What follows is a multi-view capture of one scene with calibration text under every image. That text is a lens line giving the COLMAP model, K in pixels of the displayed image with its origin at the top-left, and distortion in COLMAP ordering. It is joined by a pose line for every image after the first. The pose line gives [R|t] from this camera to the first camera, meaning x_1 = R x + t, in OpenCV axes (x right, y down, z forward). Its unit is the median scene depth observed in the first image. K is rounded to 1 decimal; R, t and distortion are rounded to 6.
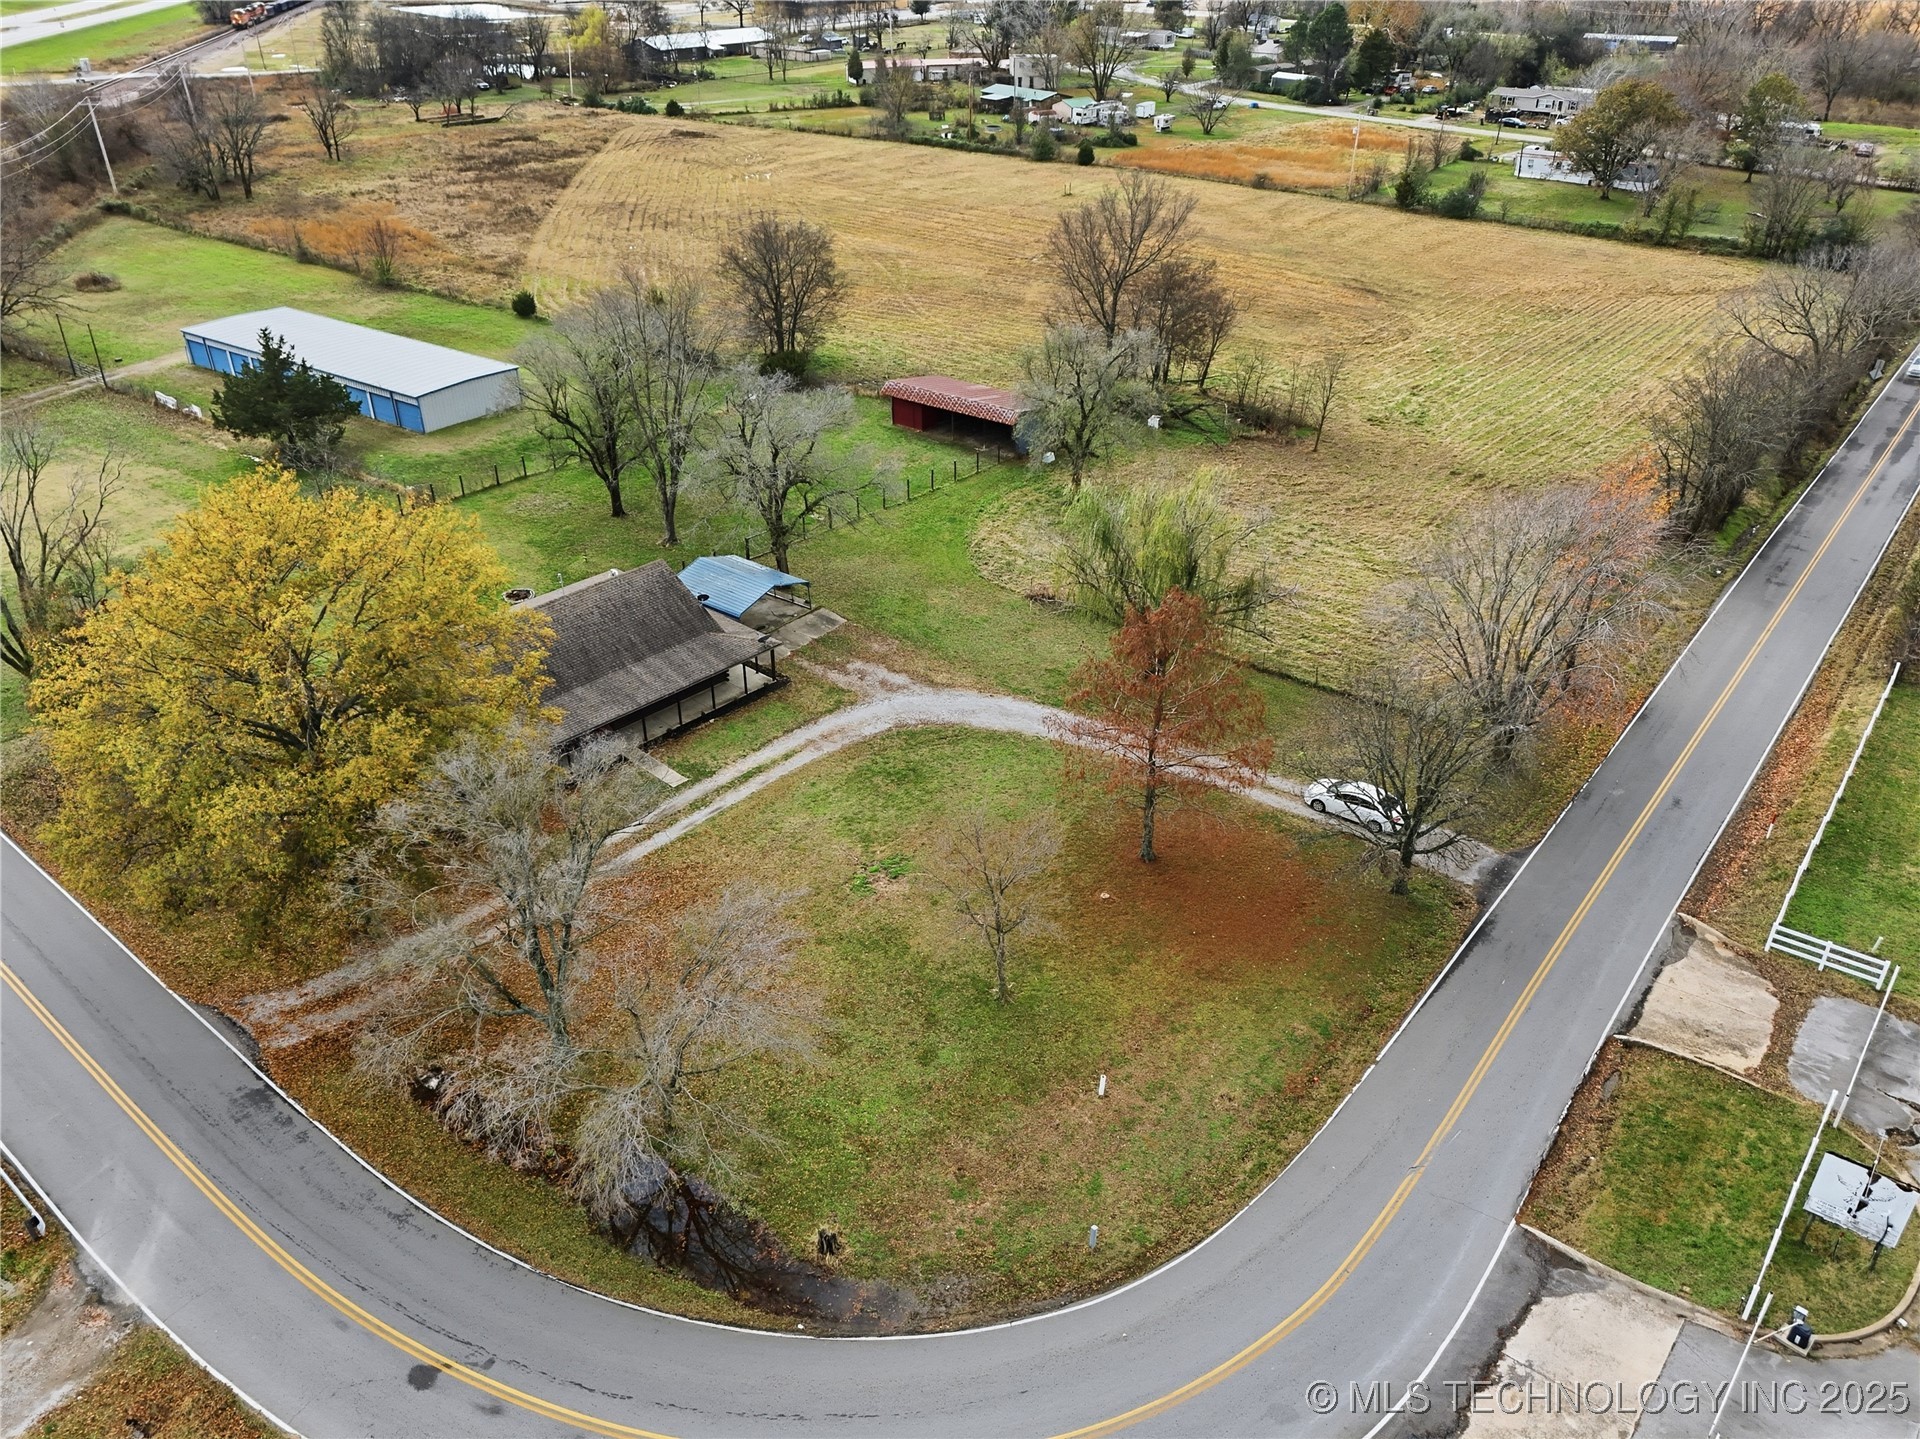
lens RADIAL K [[1410.0, 0, 966.6], [0, 1410.0, 731.2], [0, 0, 1]] dist [0.072843, -0.063248]
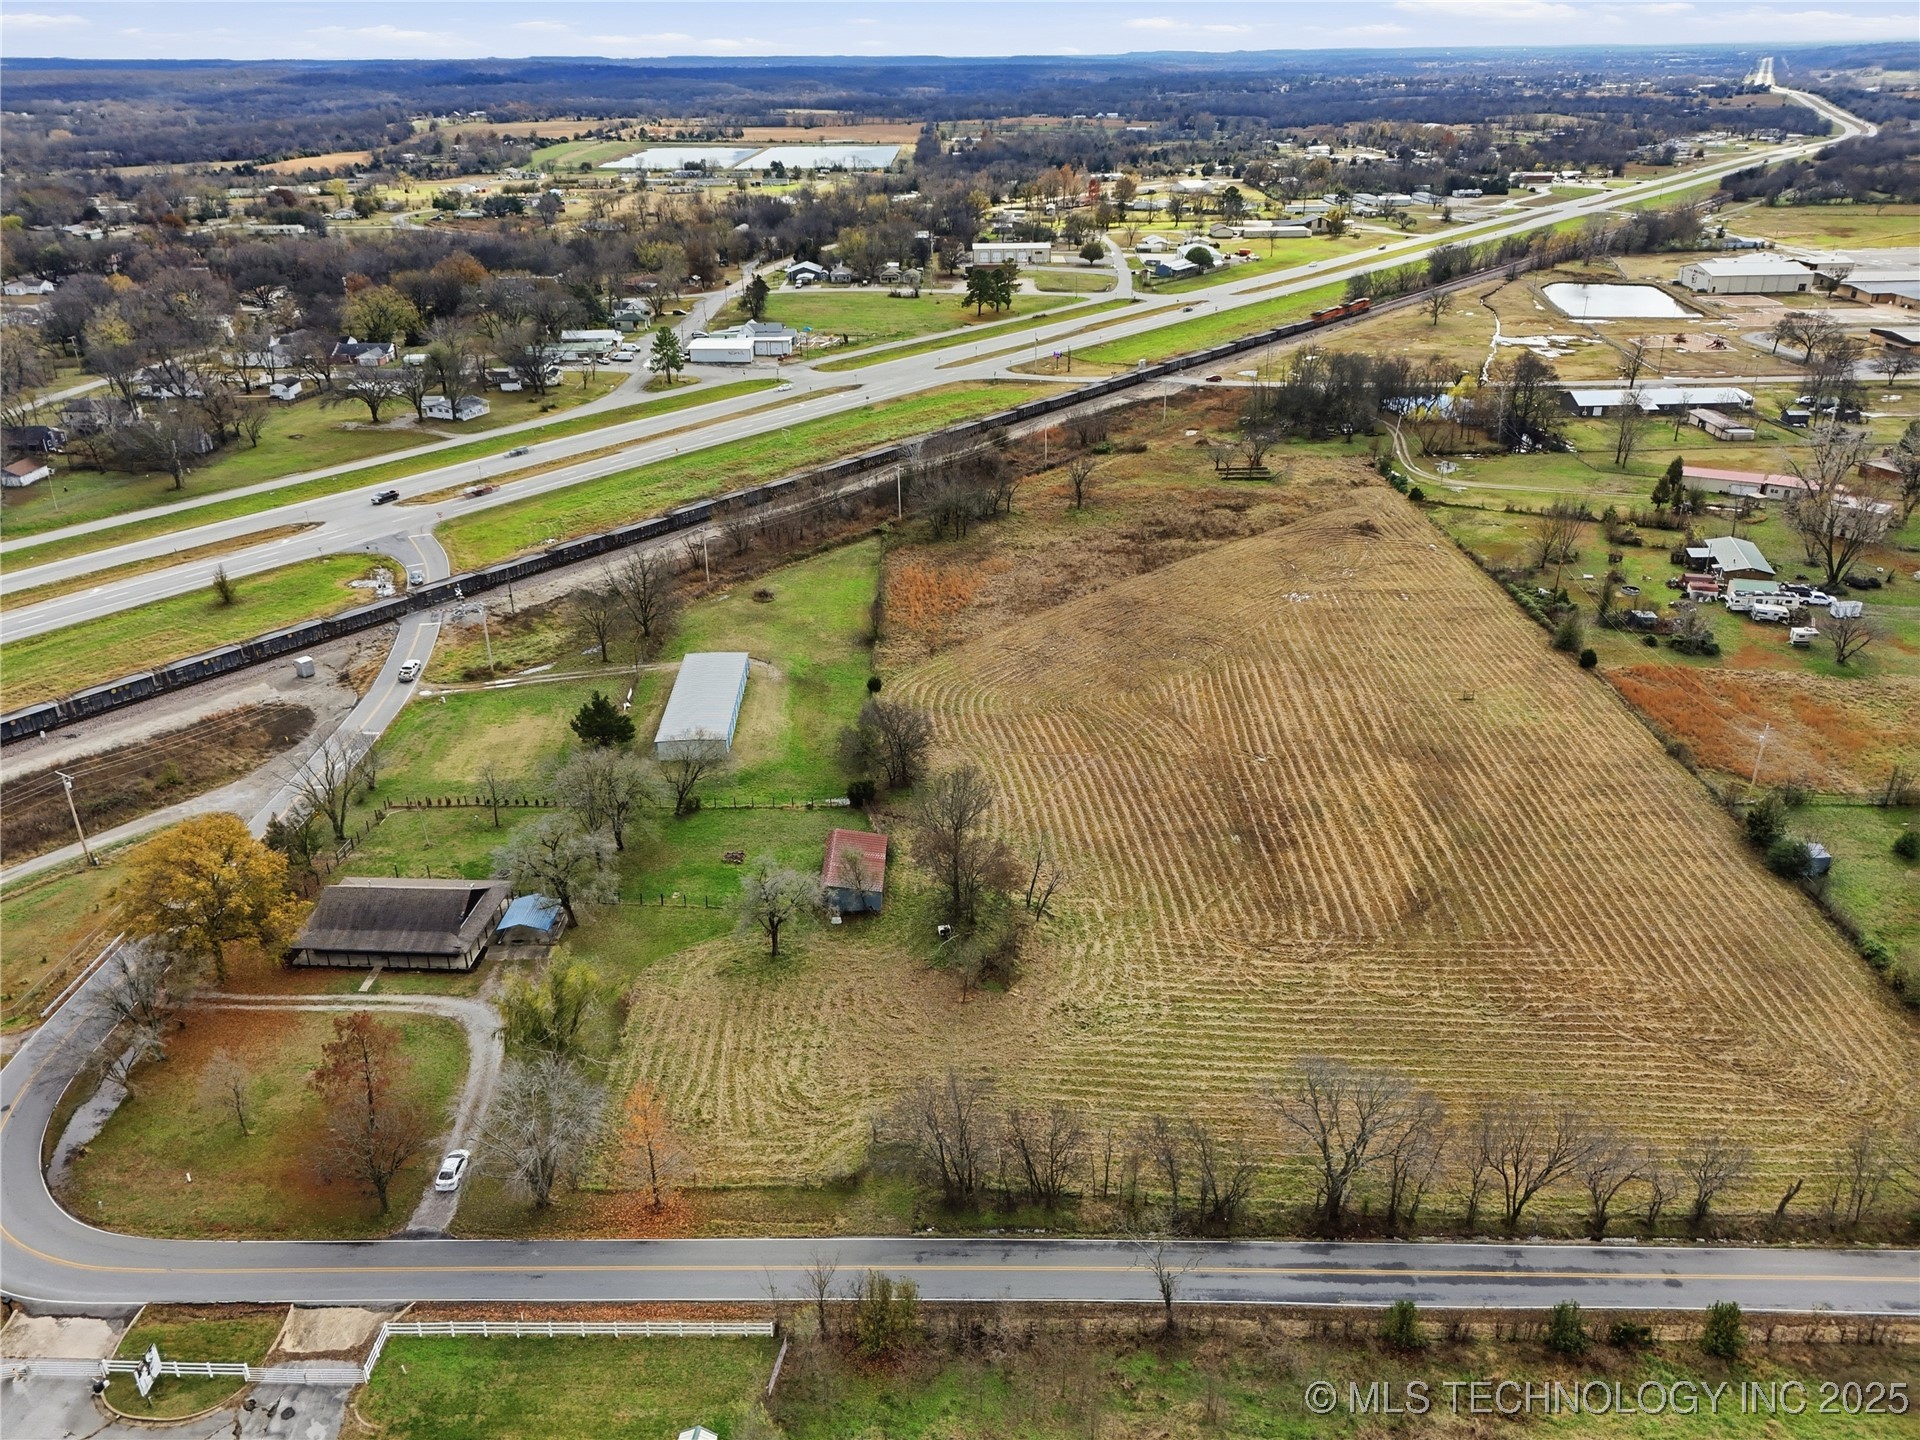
lens RADIAL K [[1410.0, 0, 957.7], [0, 1410.0, 729.5], [0, 0, 1]] dist [0.072843, -0.063248]
pose [[0.604474, 0.337584, -0.721560, 1.719125], [-0.394501, 0.913759, 0.097019, -0.864038], [0.692084, 0.226011, 0.685521, 0.033225]]
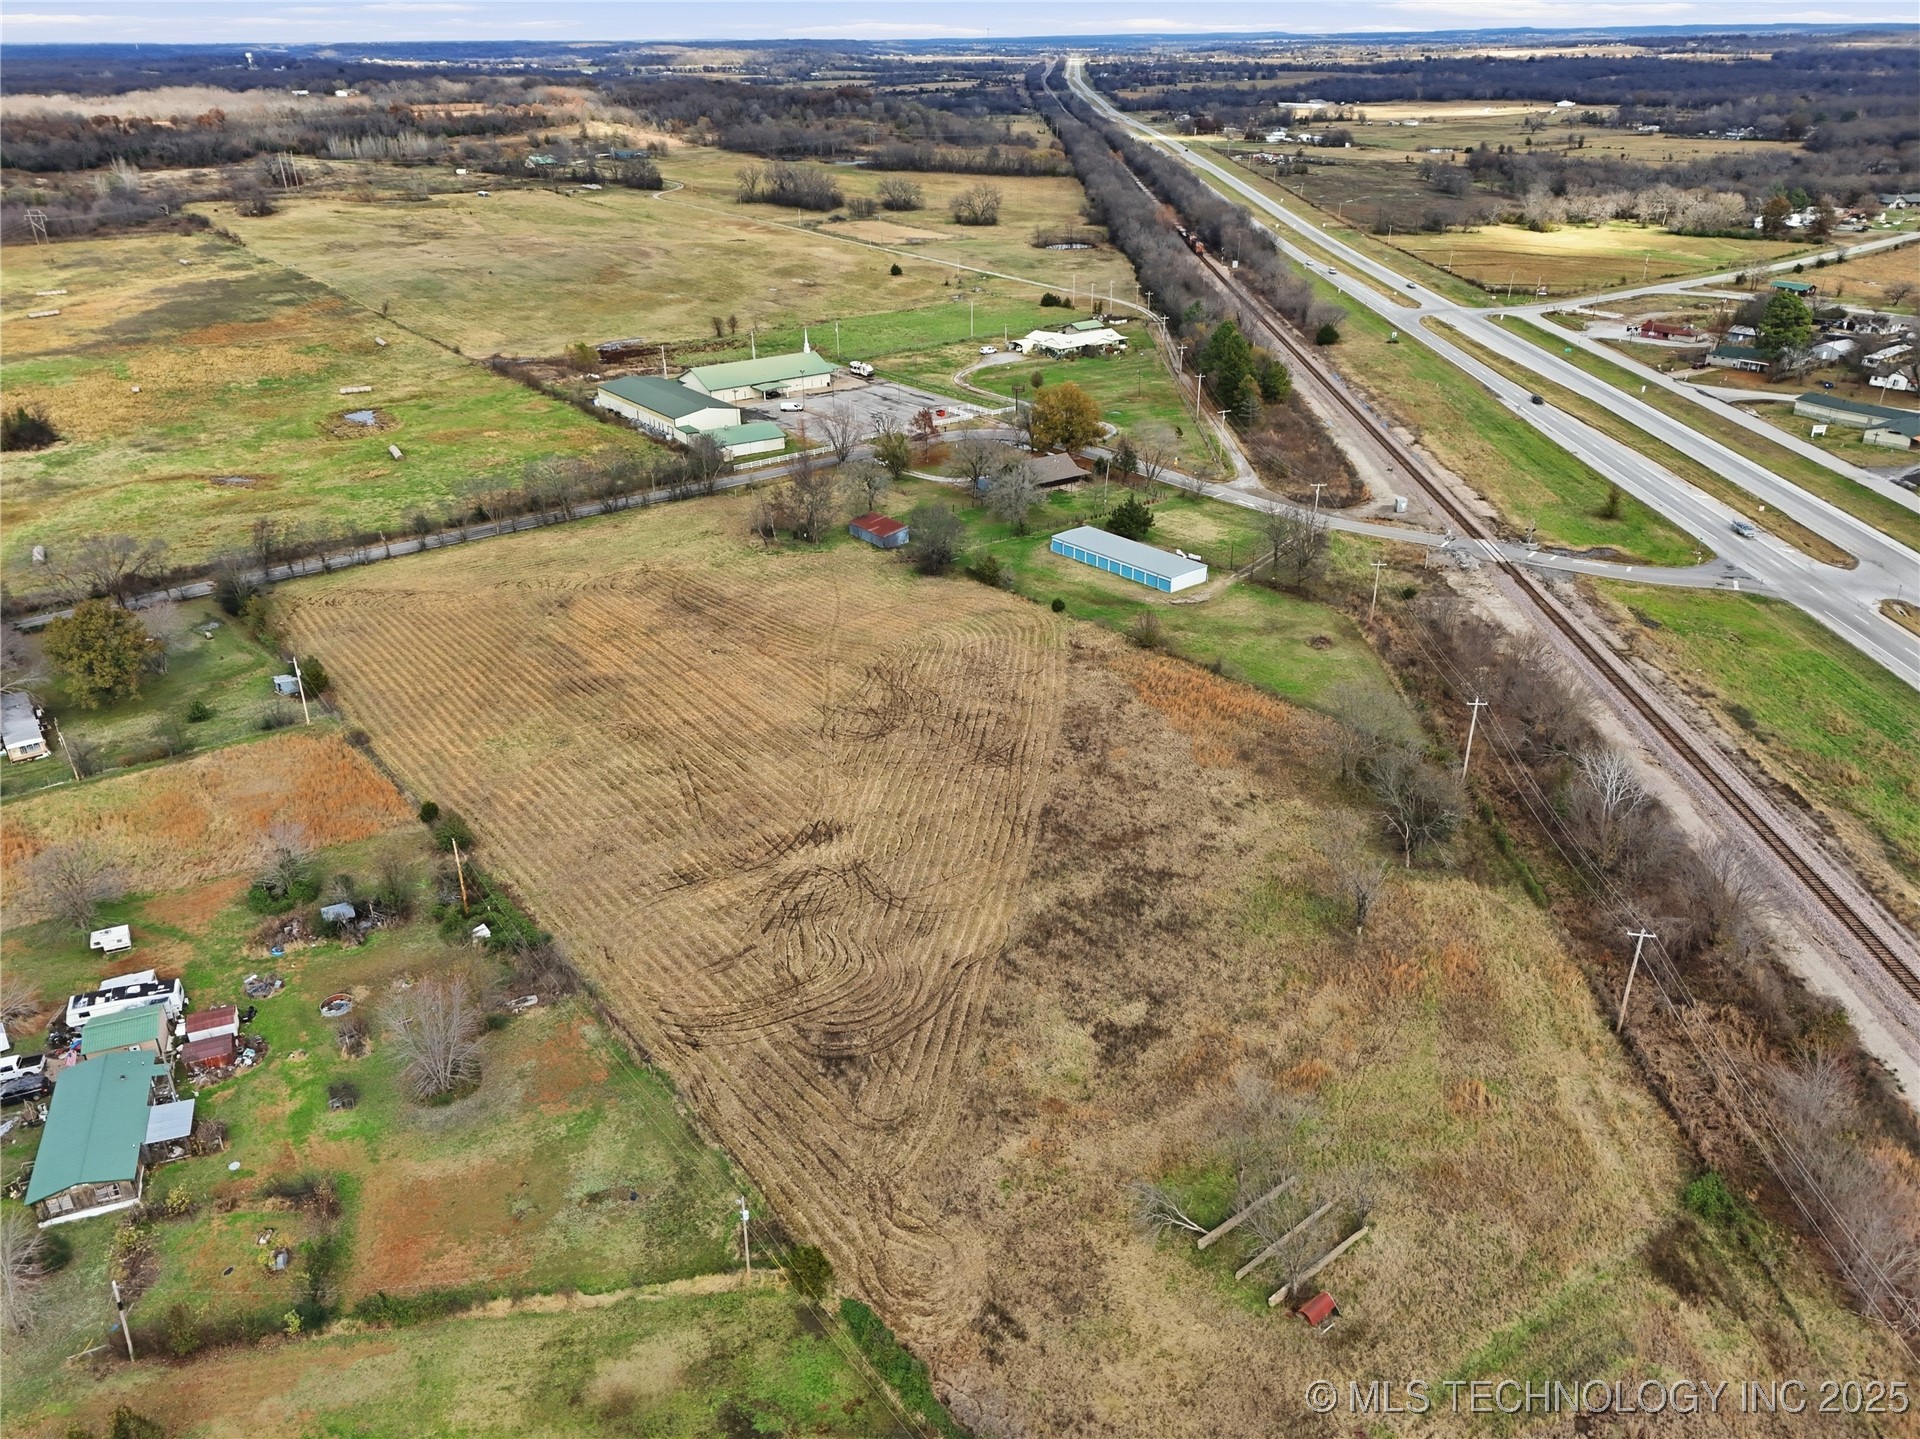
lens RADIAL K [[1410.0, 0, 961.3], [0, 1410.0, 722.6], [0, 0, 1]] dist [0.072843, -0.063248]
pose [[-0.962374, -0.110177, 0.248389, -1.271016], [0.145789, 0.562043, 0.814158, -3.268901], [-0.229307, 0.819737, -0.524833, 4.066347]]
